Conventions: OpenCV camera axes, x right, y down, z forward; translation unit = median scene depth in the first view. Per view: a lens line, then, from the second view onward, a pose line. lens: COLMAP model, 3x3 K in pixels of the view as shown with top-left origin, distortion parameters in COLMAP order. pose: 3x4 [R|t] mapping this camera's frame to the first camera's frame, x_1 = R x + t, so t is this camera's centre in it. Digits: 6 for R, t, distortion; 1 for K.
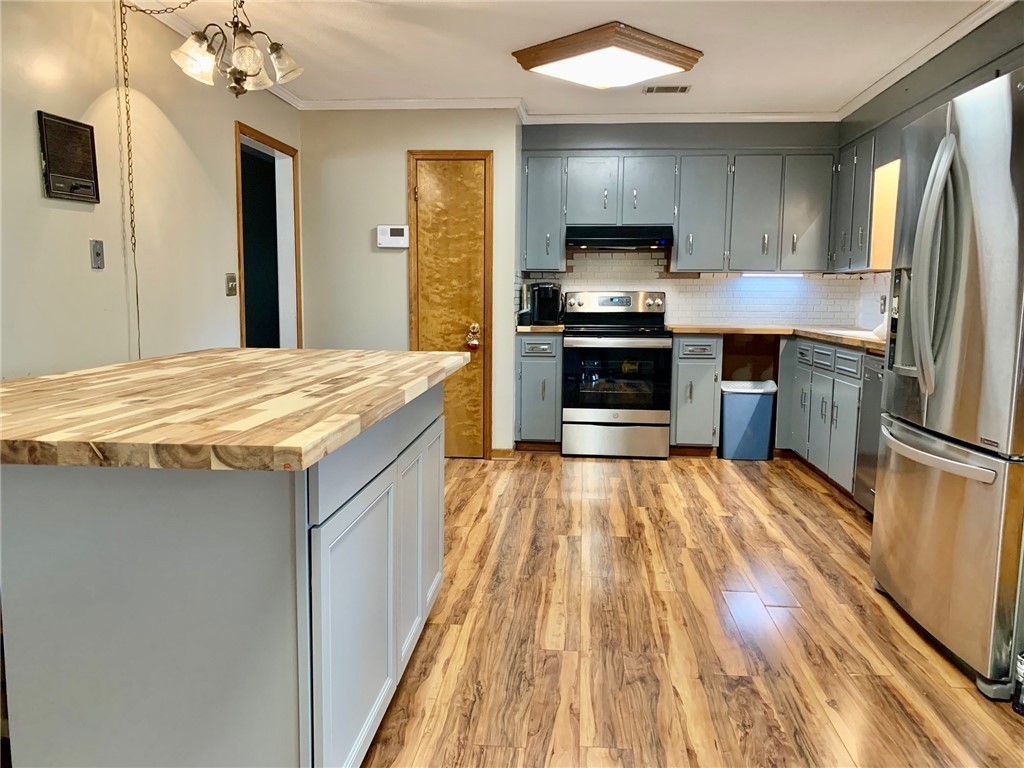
lens RADIAL K [[777.8, 0, 503.6], [0, 777.8, 390.6], [0, 0, 1]] dist [0.019998, -0.028167]
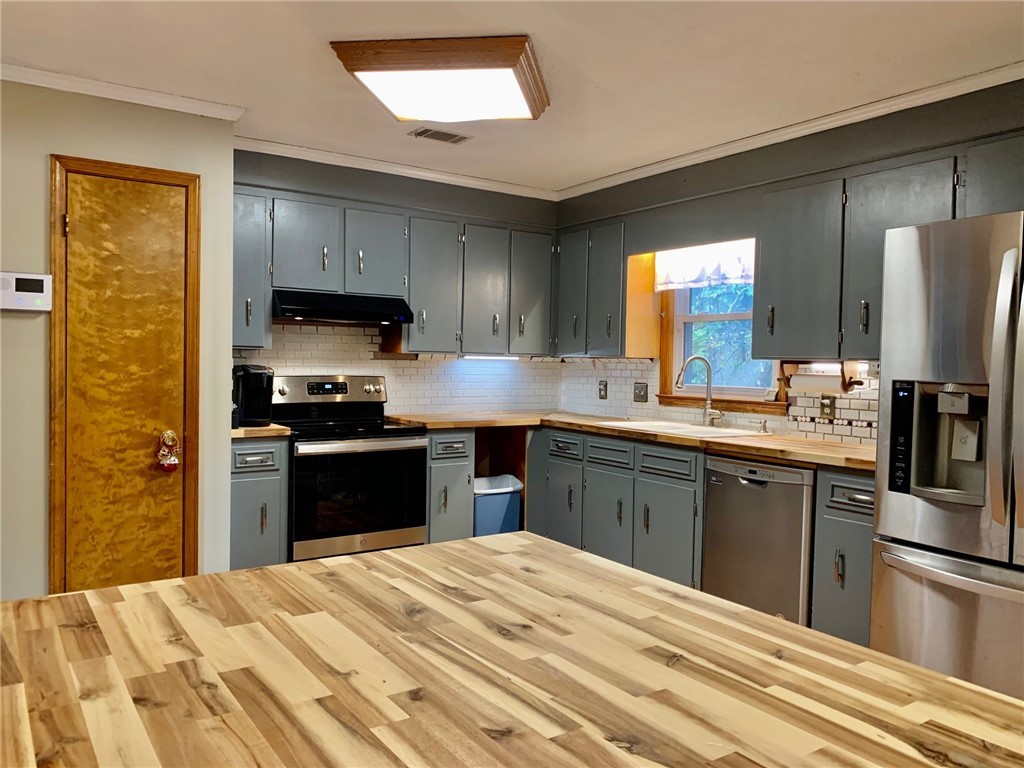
lens RADIAL K [[777.8, 0, 513.0], [0, 777.8, 373.3], [0, 0, 1]] dist [0.019998, -0.028167]
pose [[0.769177, -0.006882, 0.638999, -0.231589], [0.068484, 0.995071, -0.071719, -0.067968], [-0.635355, 0.098926, 0.765857, 0.315234]]
